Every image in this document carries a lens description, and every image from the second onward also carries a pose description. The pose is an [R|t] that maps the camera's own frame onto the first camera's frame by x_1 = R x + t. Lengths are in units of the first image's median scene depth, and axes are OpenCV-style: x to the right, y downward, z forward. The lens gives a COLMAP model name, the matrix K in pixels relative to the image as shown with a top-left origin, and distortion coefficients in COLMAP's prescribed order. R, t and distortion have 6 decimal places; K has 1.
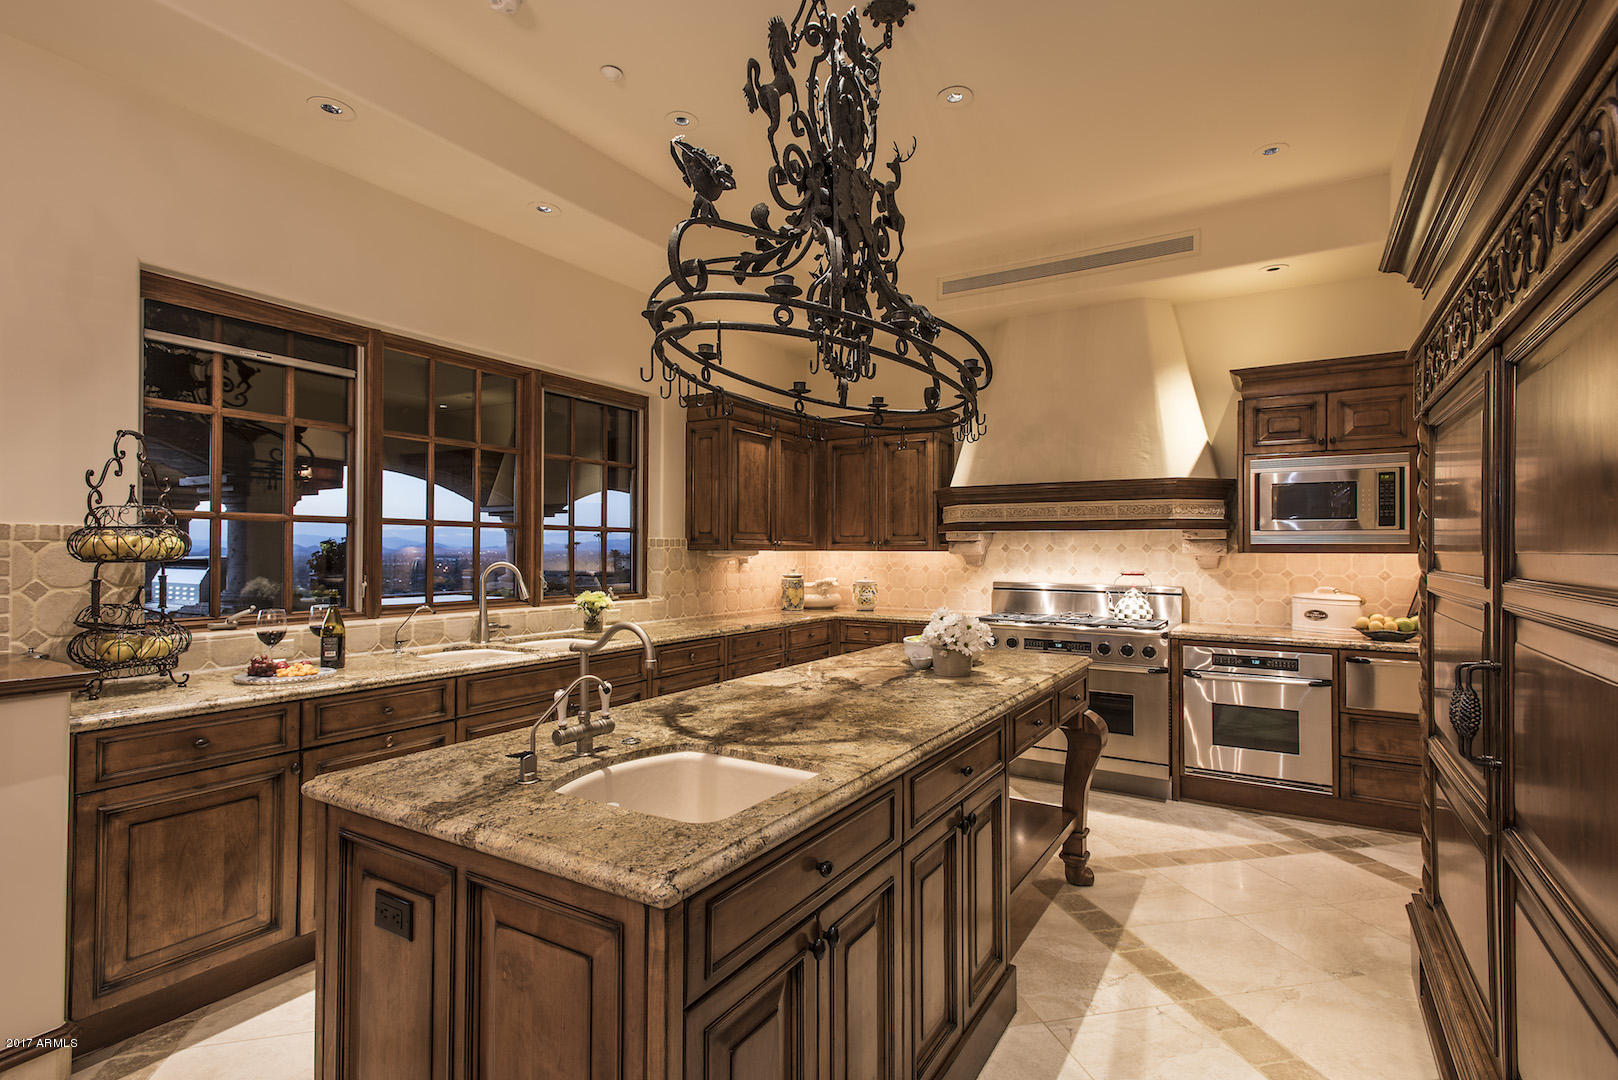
lens RADIAL K [[781.3, 0, 809.0], [0, 781.3, 540.0], [0, 0, 1]] dist [0.015487, -0.000326]
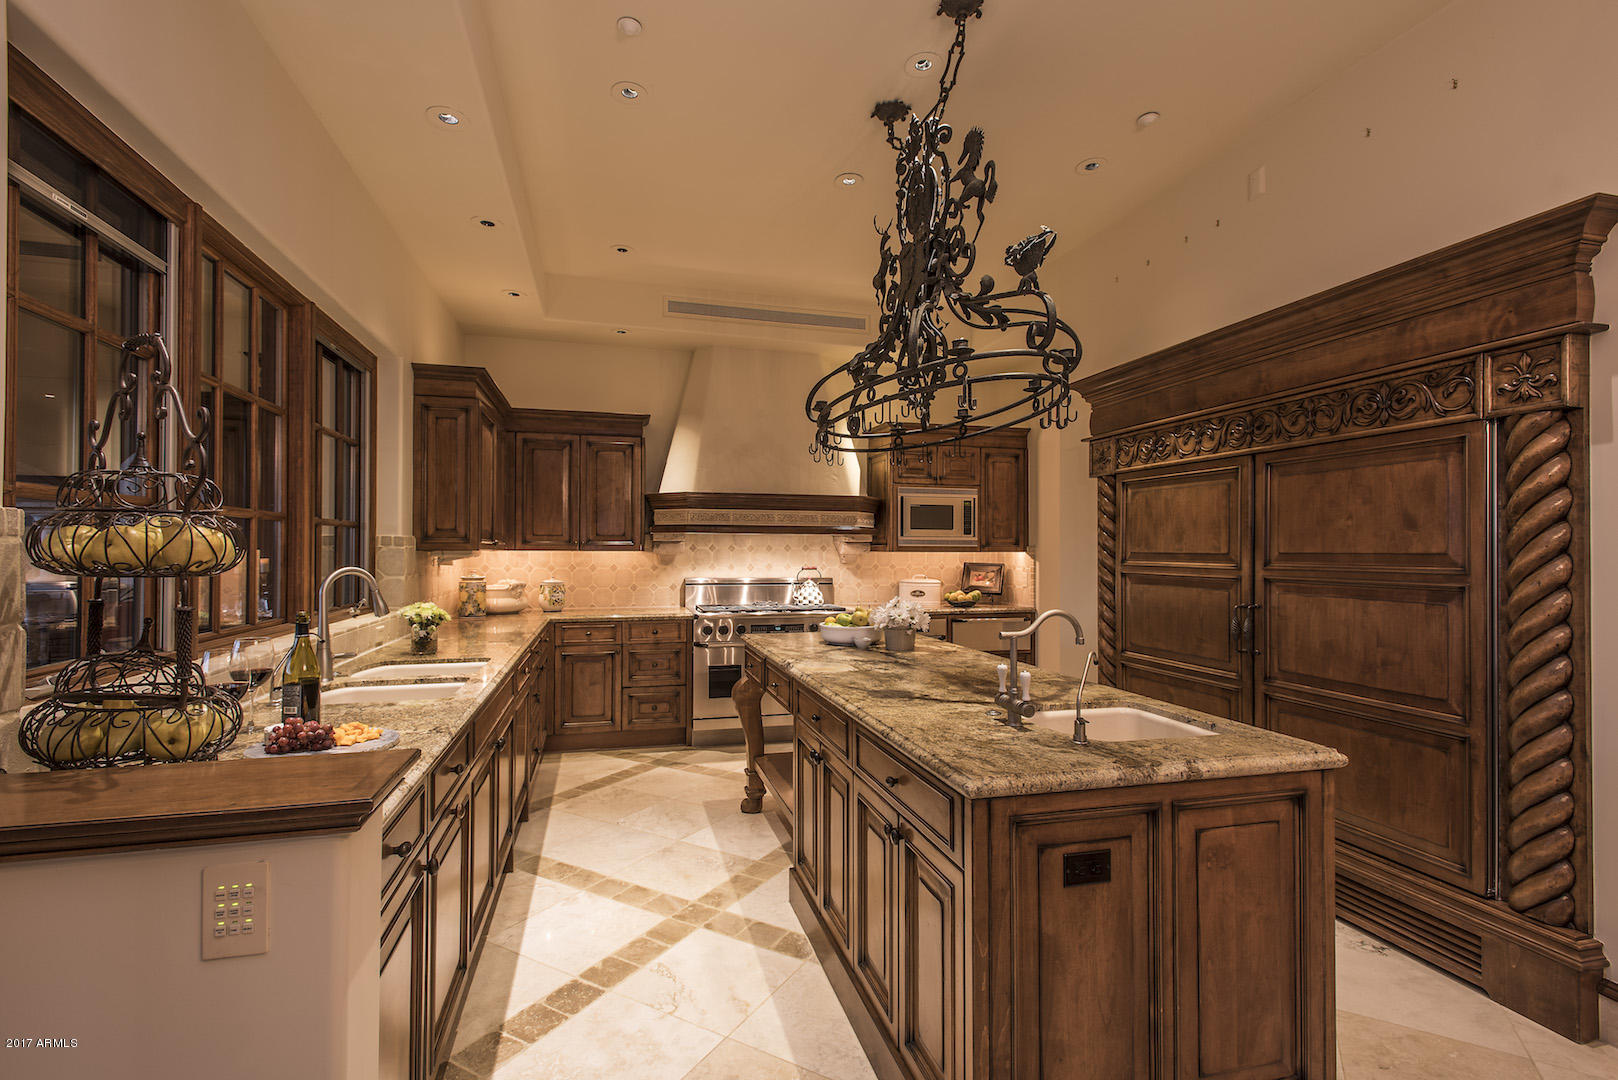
lens RADIAL K [[751.9, 0, 809.0], [0, 751.9, 540.0], [0, 0, 1]] dist [0.017621, -0.004402]
pose [[0.685071, 0.009038, 0.728420, -0.469997], [-0.010281, 0.999943, -0.002738, 0.000106], [-0.728404, -0.005613, 0.685125, 0.156659]]
